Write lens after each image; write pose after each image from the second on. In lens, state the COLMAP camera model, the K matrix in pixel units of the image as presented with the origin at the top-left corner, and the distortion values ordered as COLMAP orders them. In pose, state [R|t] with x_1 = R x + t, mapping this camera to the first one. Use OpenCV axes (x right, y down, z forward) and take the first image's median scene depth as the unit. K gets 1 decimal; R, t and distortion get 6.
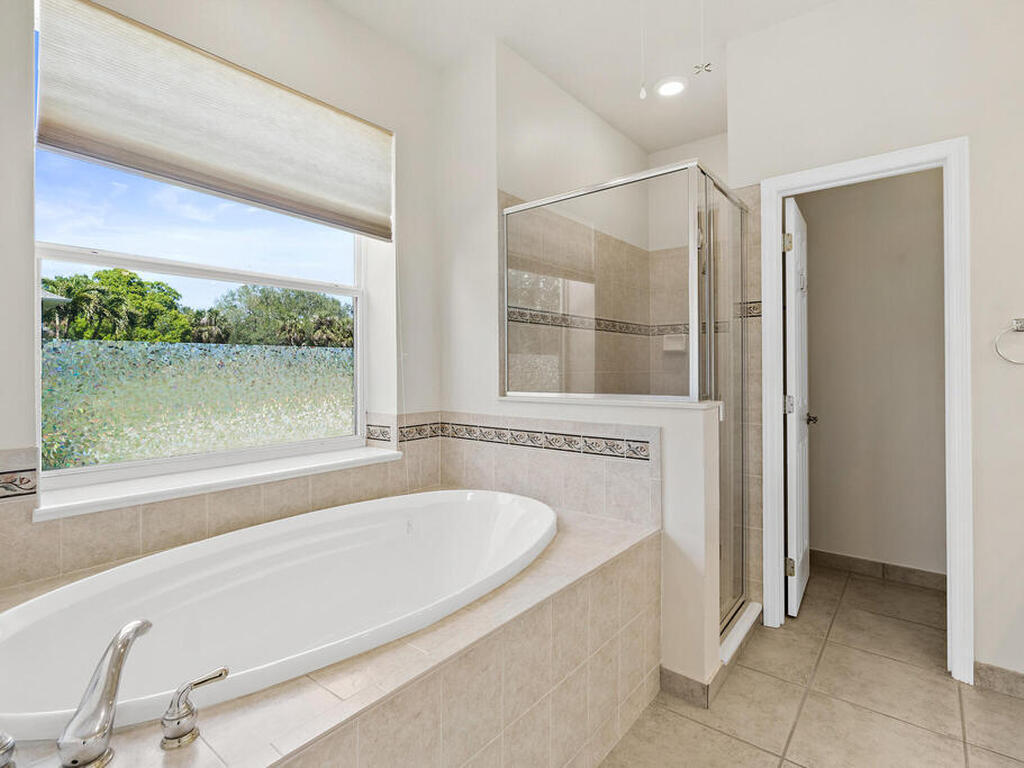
lens RADIAL K [[502.9, 0, 524.1], [0, 502.9, 358.9], [0, 0, 1]] dist [-0.003932, -0.000261]
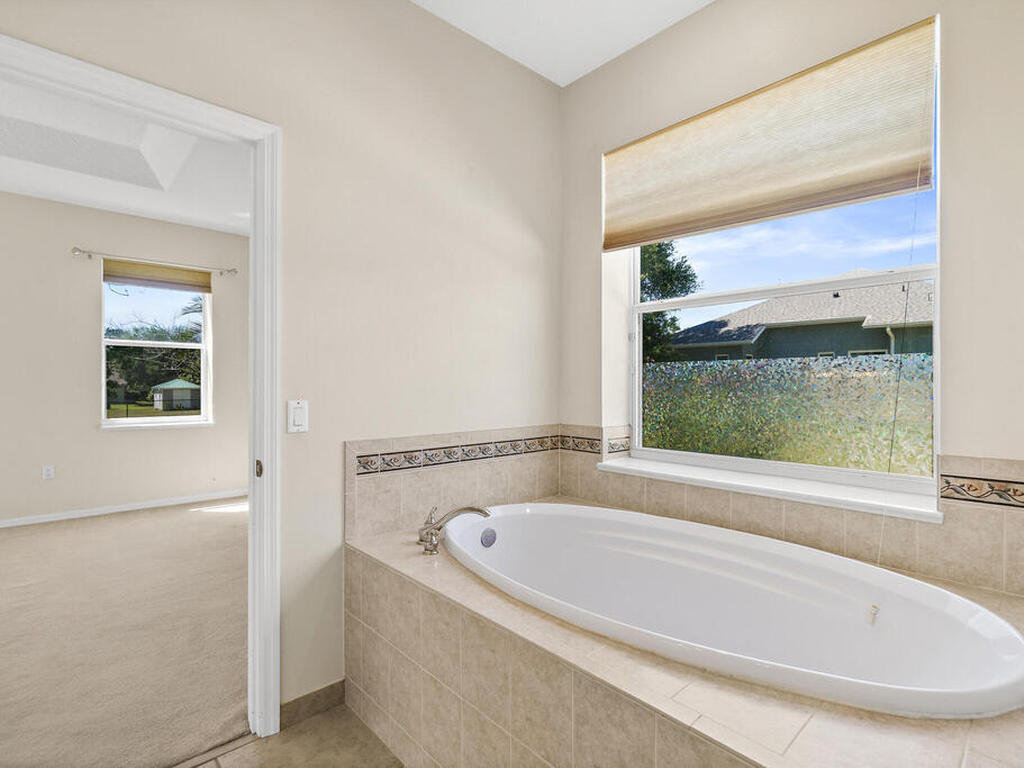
lens RADIAL K [[502.9, 0, 512.1], [0, 502.9, 386.8], [0, 0, 1]] dist [-0.003932, -0.000261]
pose [[-0.150447, 0.012392, -0.988540, 0.645828], [0.020152, 0.999752, 0.009466, 0.010270], [0.988413, -0.018497, -0.150659, 0.775151]]
